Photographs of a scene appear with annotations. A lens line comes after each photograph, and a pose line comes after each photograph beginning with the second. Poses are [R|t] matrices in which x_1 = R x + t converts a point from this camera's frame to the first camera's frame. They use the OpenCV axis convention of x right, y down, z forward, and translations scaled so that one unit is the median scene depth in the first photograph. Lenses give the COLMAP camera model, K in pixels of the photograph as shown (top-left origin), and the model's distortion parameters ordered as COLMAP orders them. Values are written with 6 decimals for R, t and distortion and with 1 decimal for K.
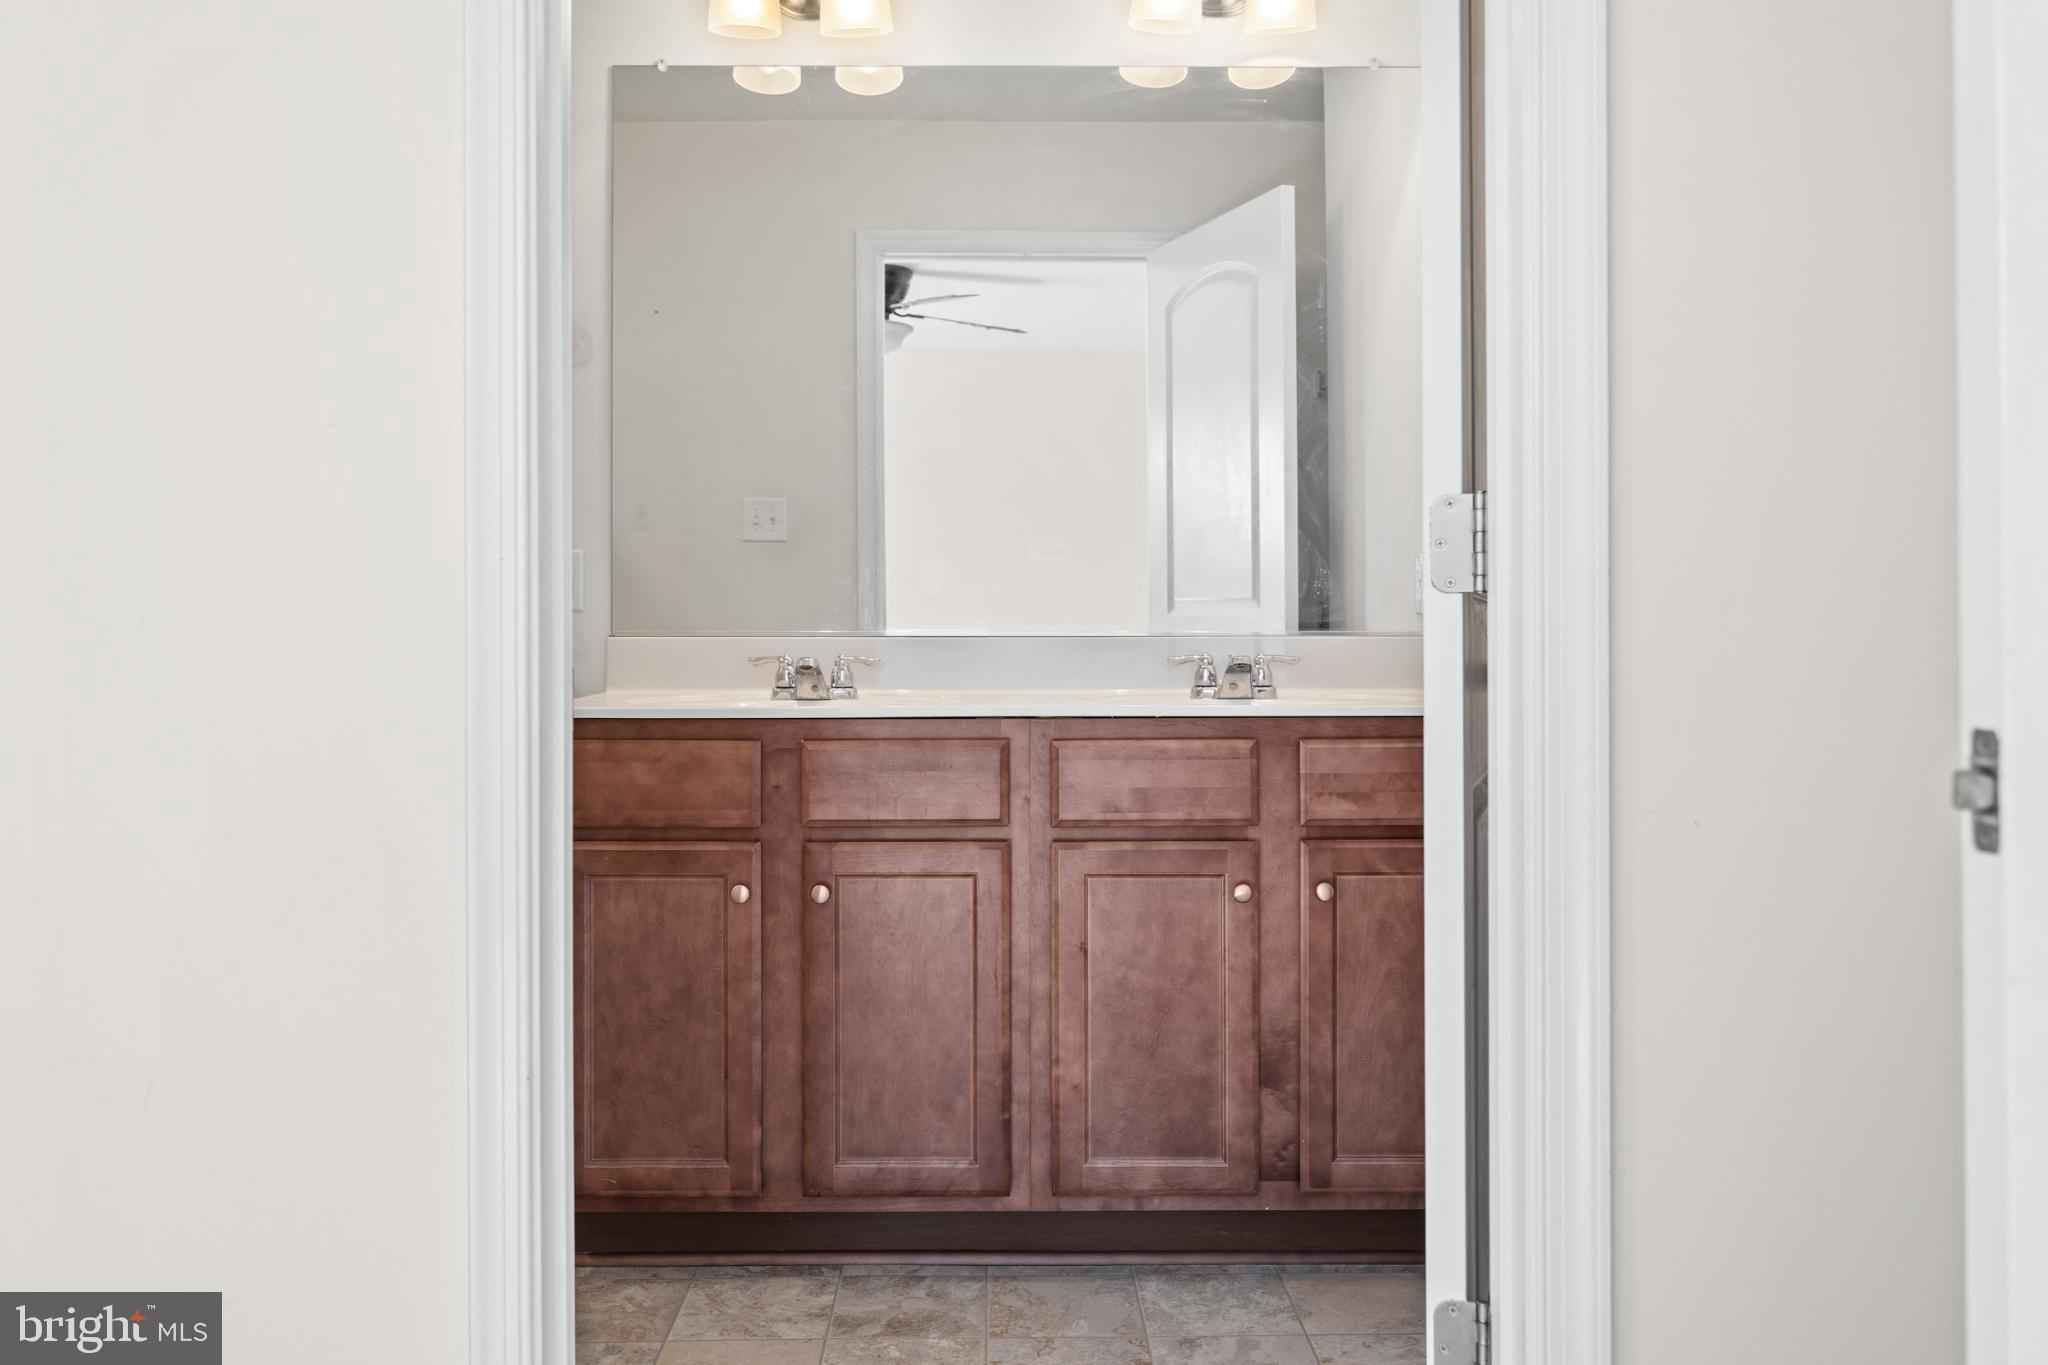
lens RADIAL K [[1731.2, 0, 1026.8], [0, 1731.2, 677.5], [0, 0, 1]] dist [-0.005354, -0.000567]
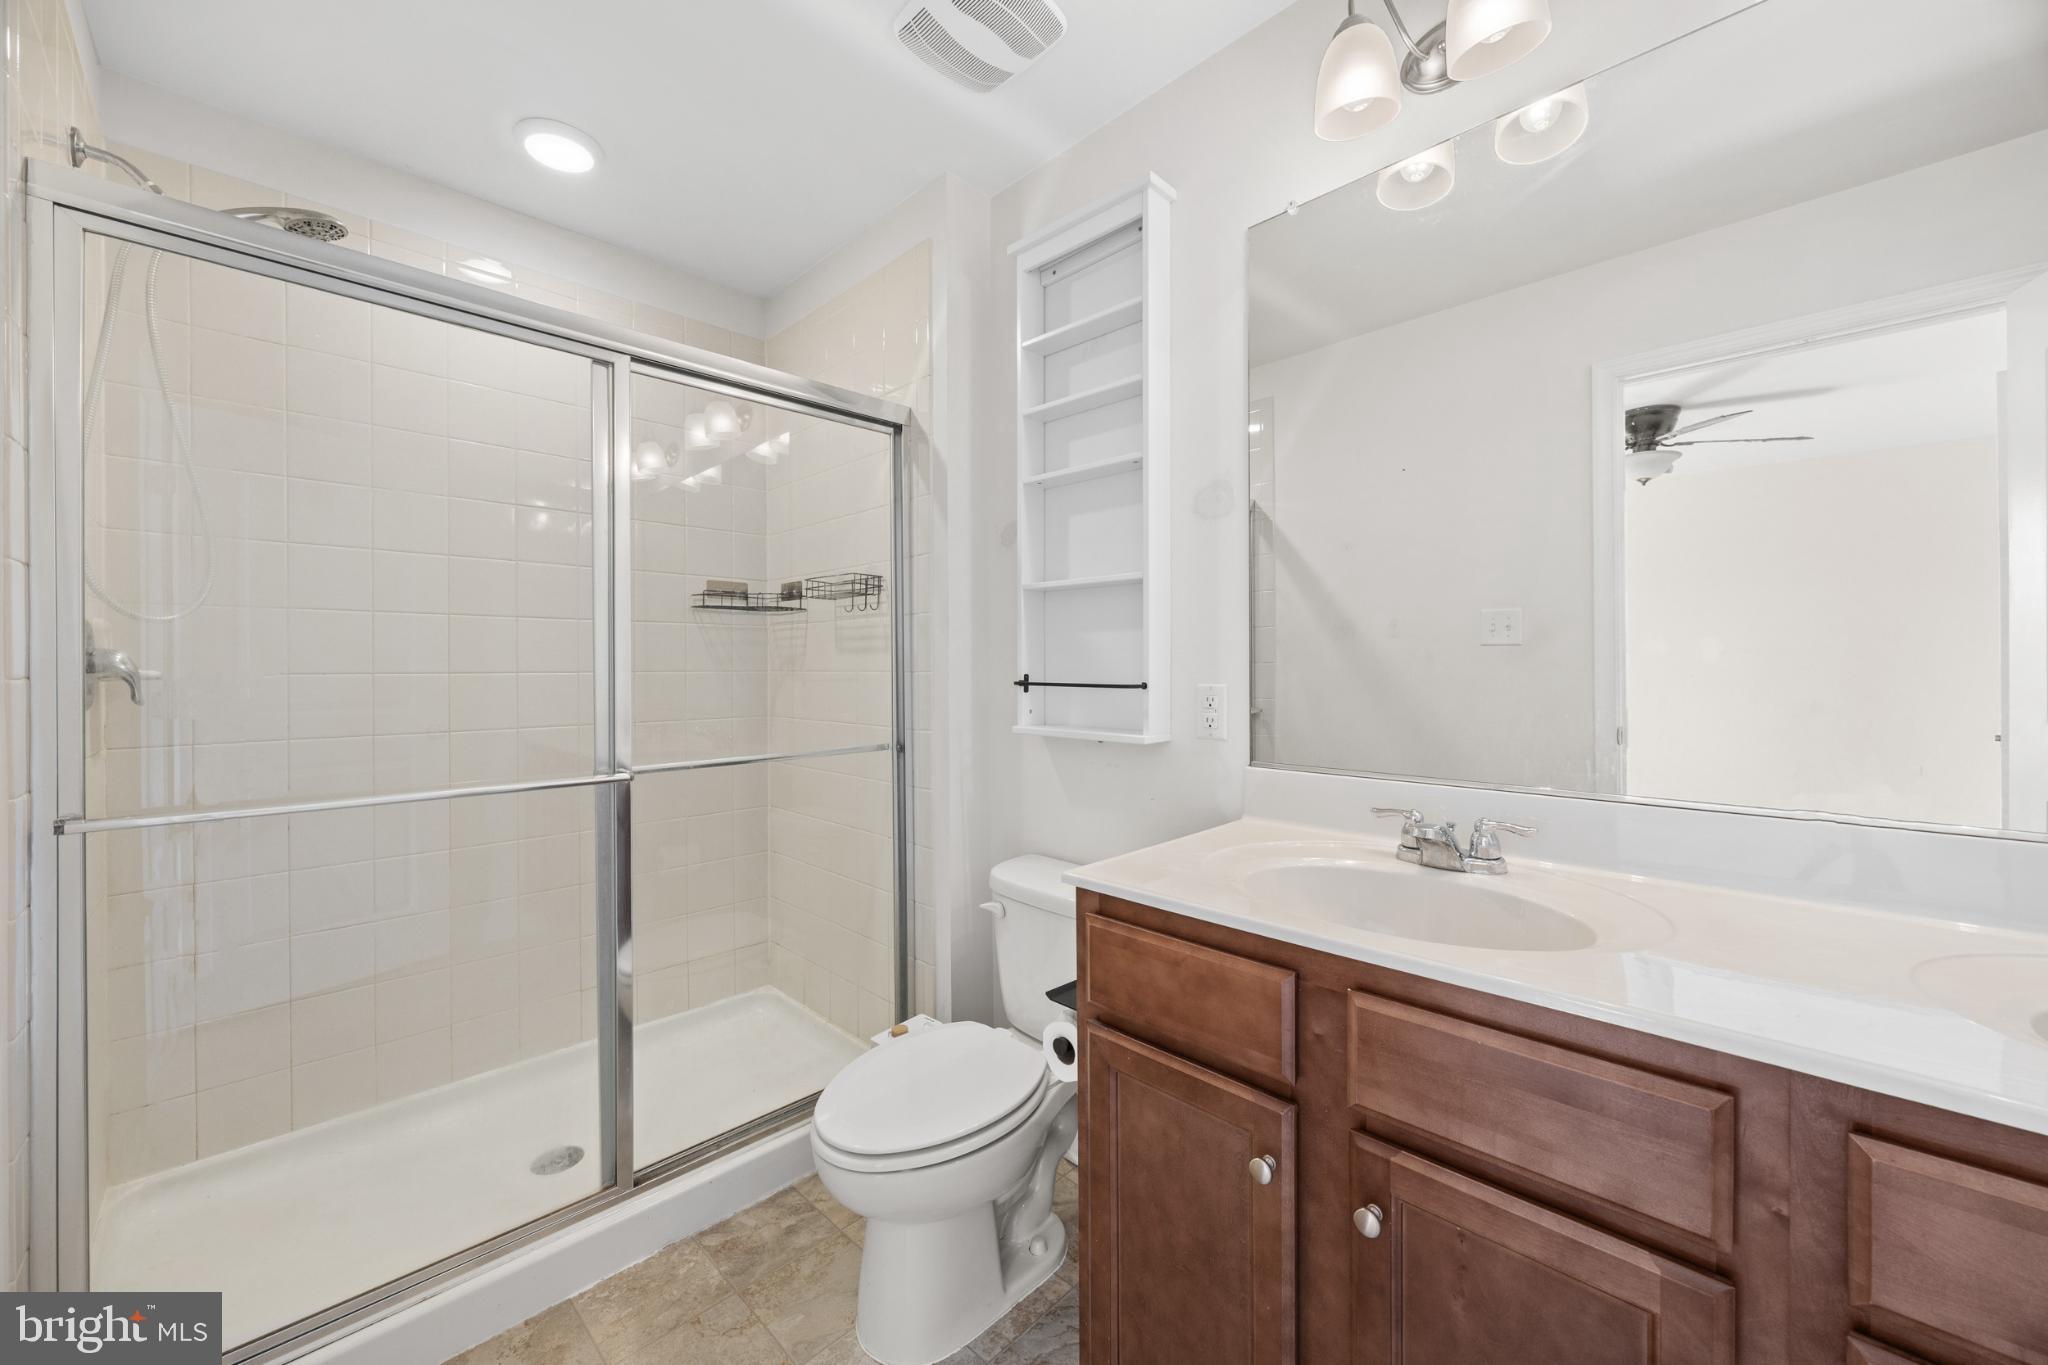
lens RADIAL K [[797.8, 0, 1013.2], [0, 797.8, 680.1], [0, 0, 1]] dist [-0.005517, 0.001281]
pose [[0.702775, 0.005792, -0.711389, 0.006617], [-0.009986, 0.999949, -0.001724, -0.088874], [0.711342, 0.008316, 0.702796, 0.664544]]
